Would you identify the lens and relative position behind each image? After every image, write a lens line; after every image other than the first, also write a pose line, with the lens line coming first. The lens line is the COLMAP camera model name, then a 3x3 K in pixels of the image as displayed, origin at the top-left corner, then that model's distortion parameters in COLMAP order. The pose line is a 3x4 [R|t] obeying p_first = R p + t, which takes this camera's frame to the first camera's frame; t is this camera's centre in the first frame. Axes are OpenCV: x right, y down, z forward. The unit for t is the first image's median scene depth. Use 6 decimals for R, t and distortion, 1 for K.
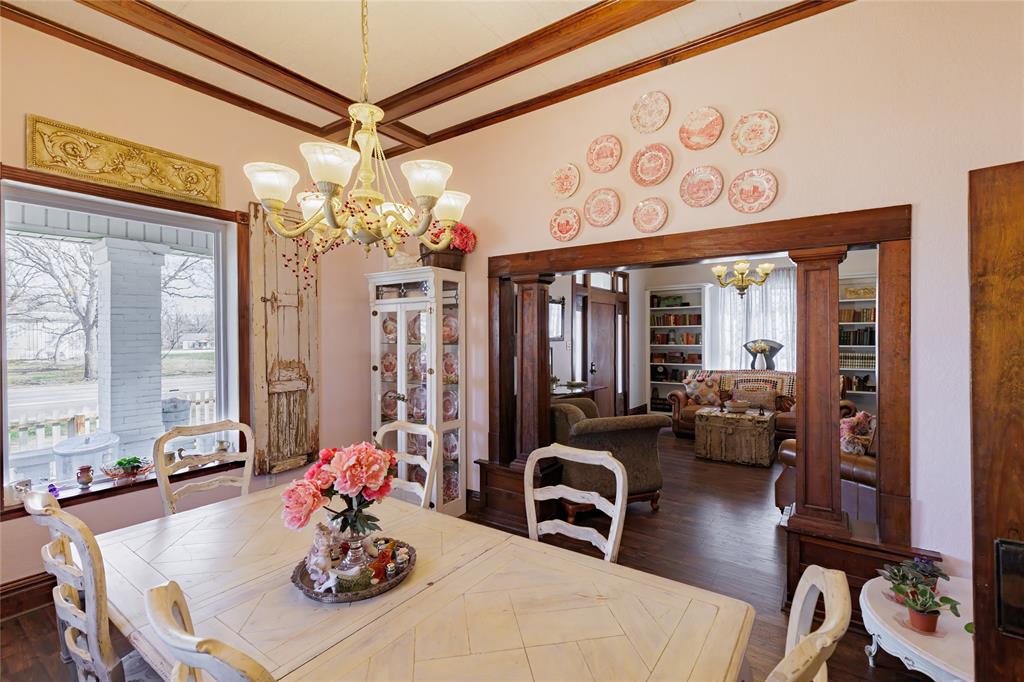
lens RADIAL K [[457.2, 0, 513.4], [0, 457.2, 338.7], [0, 0, 1]] dist [0.000383, 0.000398]
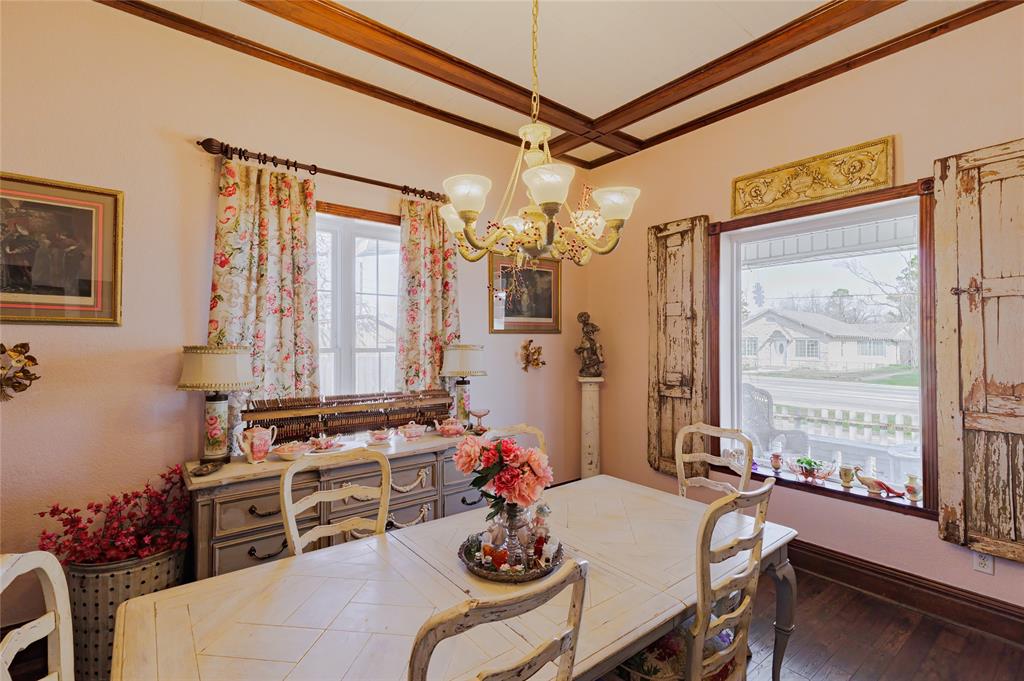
lens RADIAL K [[470.8, 0, 509.2], [0, 470.8, 337.1], [0, 0, 1]] dist [0.002986, 0.000552]
pose [[-0.293923, -0.005774, -0.955812, 0.331674], [-0.006719, 0.999970, -0.003974, -0.008621], [0.955806, 0.005254, -0.293953, 0.548718]]
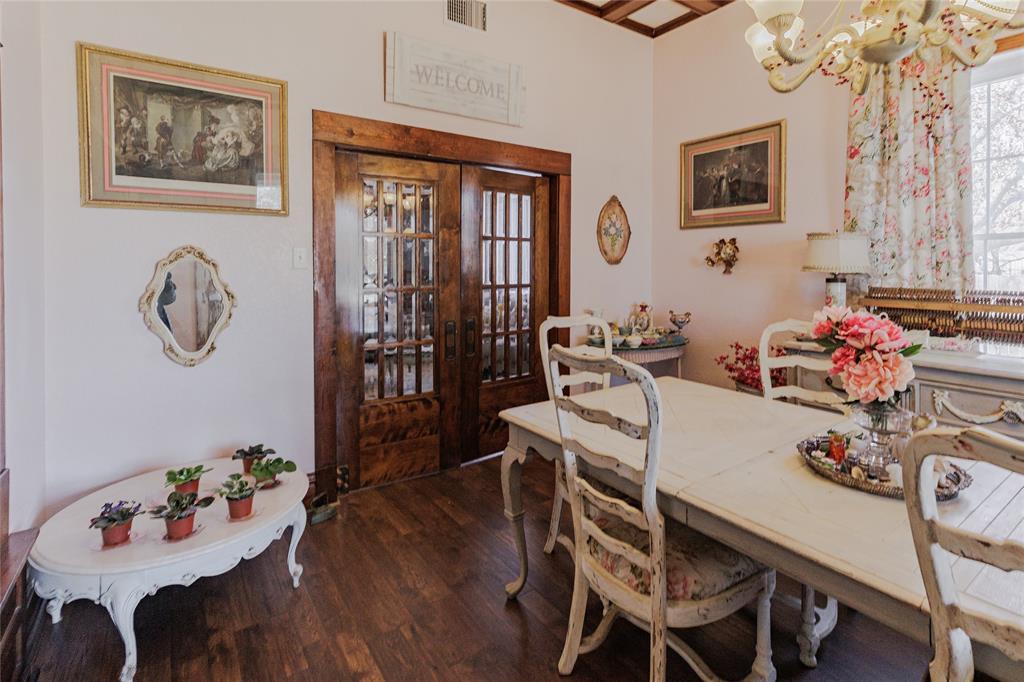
lens RADIAL K [[491.7, 0, 514.2], [0, 491.7, 277.0], [0, 0, 1]] dist [0.001044, 0.000039]
pose [[-0.939785, 0.000651, 0.341767, 0.007788], [0.009444, 0.999666, 0.024066, 0.051997], [-0.341637, 0.025845, -0.939477, 0.858168]]
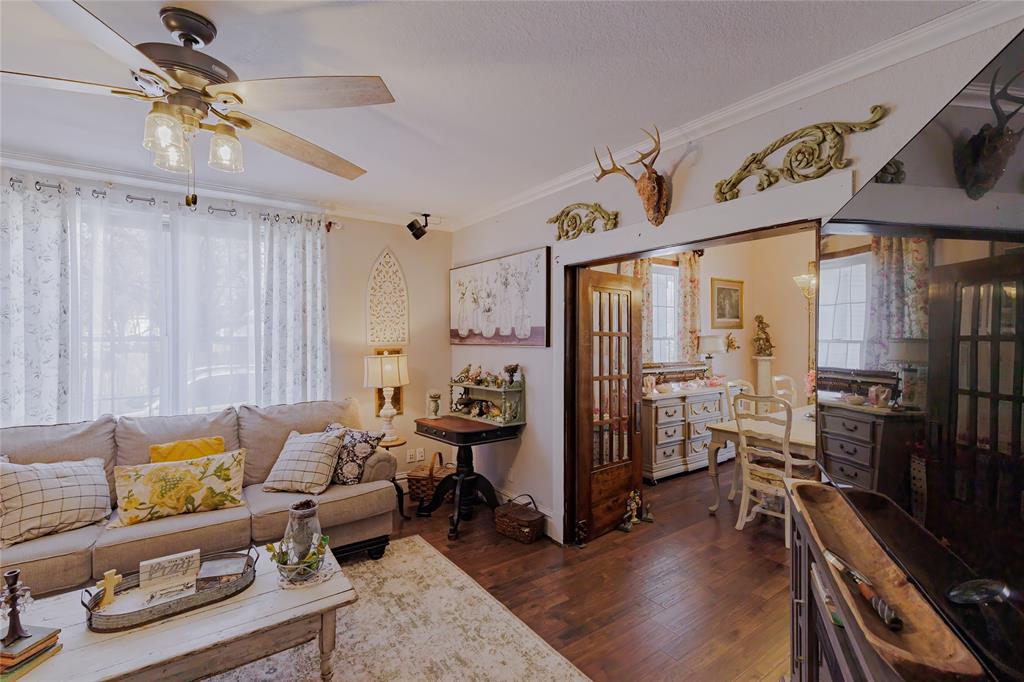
lens RADIAL K [[470.2, 0, 519.6], [0, 470.2, 336.9], [0, 0, 1]] dist [0.007774, 0.000028]
pose [[-0.321805, 0.006857, -0.946781, 1.228035], [-0.005664, 0.999942, 0.009167, -0.002696], [0.946789, 0.008312, -0.321747, 0.066396]]
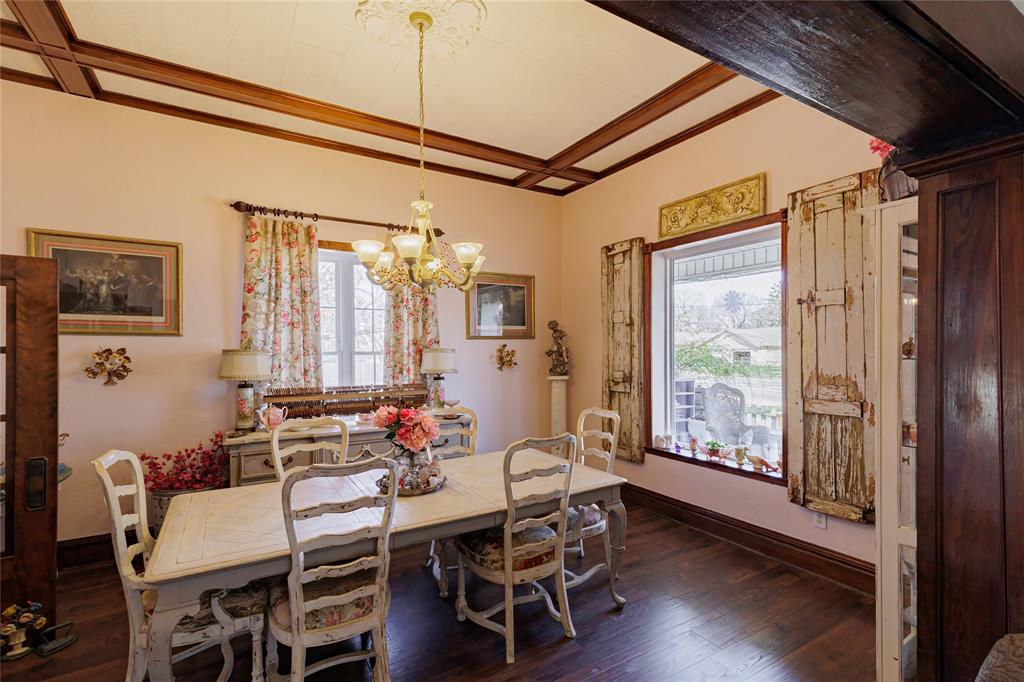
lens RADIAL K [[473.4, 0, 512.9], [0, 473.4, 352.2], [0, 0, 1]] dist [0.002512, 0.000053]
pose [[-0.404147, 0.013265, -0.914598, 0.474202], [0.000465, 0.999898, 0.014297, -0.003443], [0.914694, 0.005353, -0.404112, 0.846615]]
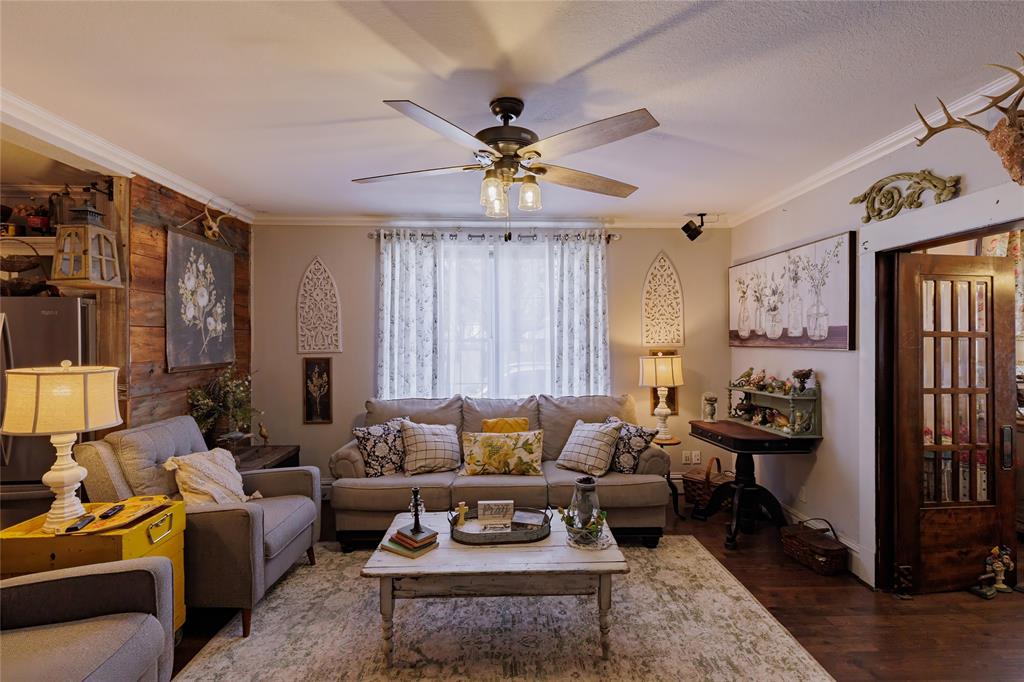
lens RADIAL K [[470.8, 0, 509.2], [0, 470.8, 337.6], [0, 0, 1]] dist [0.002986, 0.000552]
pose [[-0.800377, 0.006290, -0.599464, 1.264574], [0.001885, 0.999966, 0.007976, -0.002797], [0.599494, 0.005253, -0.800362, 0.110761]]
